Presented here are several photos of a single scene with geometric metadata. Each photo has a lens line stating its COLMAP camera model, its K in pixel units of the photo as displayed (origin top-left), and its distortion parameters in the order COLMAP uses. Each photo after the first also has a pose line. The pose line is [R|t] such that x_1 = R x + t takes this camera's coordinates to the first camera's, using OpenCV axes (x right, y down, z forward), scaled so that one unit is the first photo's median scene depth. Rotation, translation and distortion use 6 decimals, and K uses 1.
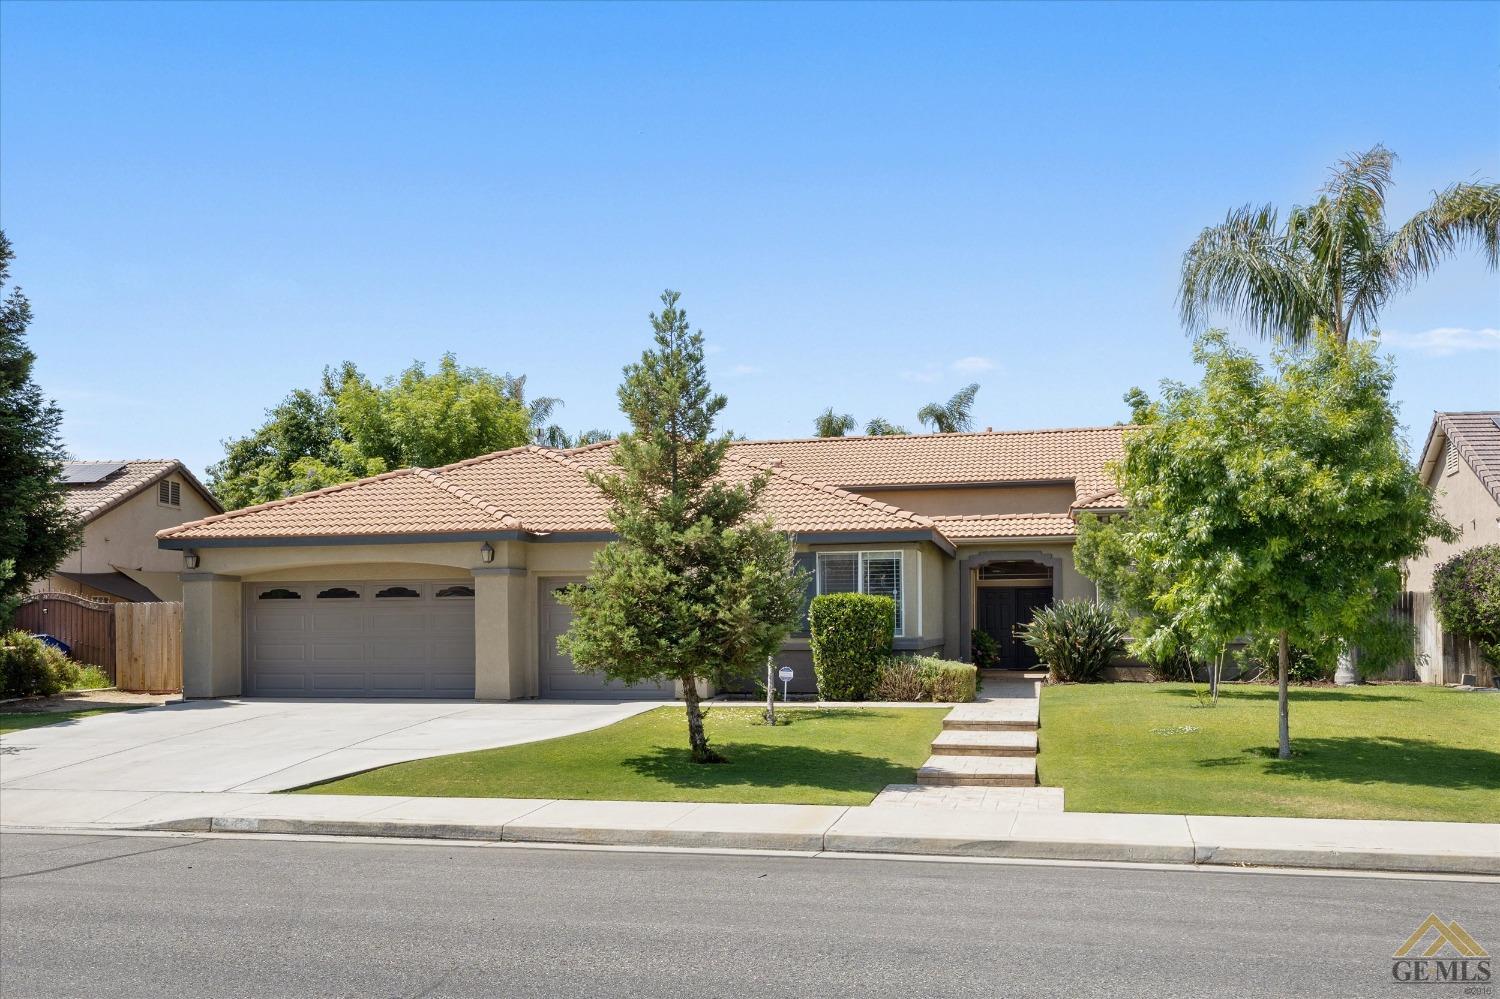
lens RADIAL K [[1399.0, 0, 680.7], [0, 1399.0, 574.6], [0, 0, 1]] dist [0.019113, 0.000000]
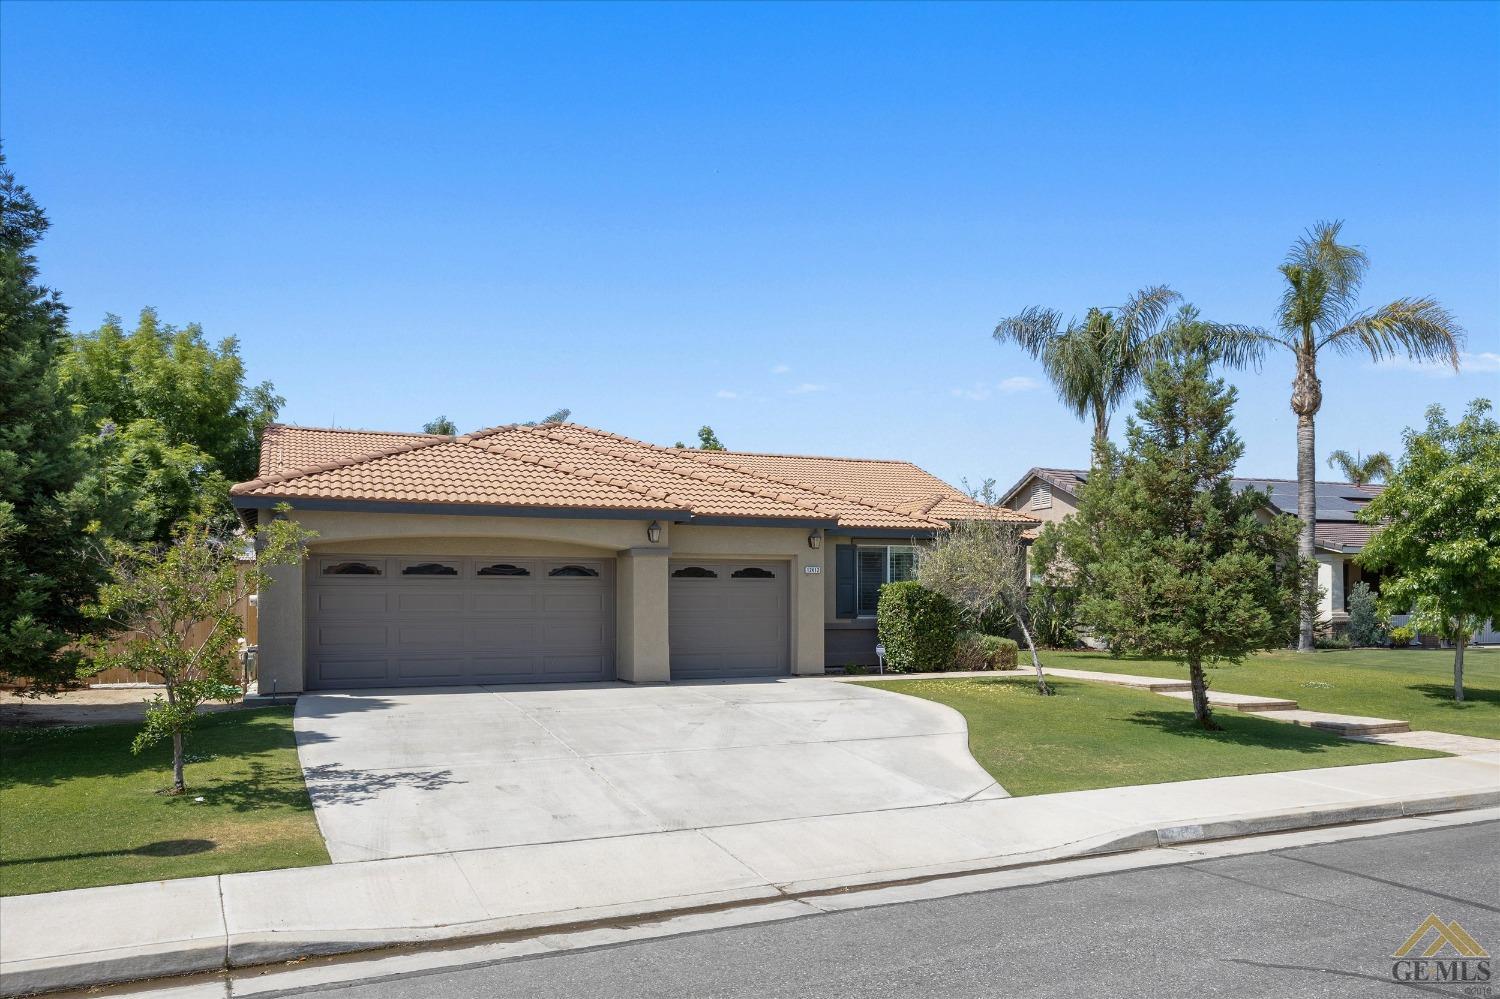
lens RADIAL K [[1084.5, 0, 760.8], [0, 1084.5, 584.3], [0, 0, 1]] dist [0.014742, 0.001956]
pose [[0.789644, 0.017417, 0.613318, -0.528002], [-0.026253, 0.999641, 0.005413, 0.014264], [-0.613003, -0.020376, 0.789818, 0.349720]]
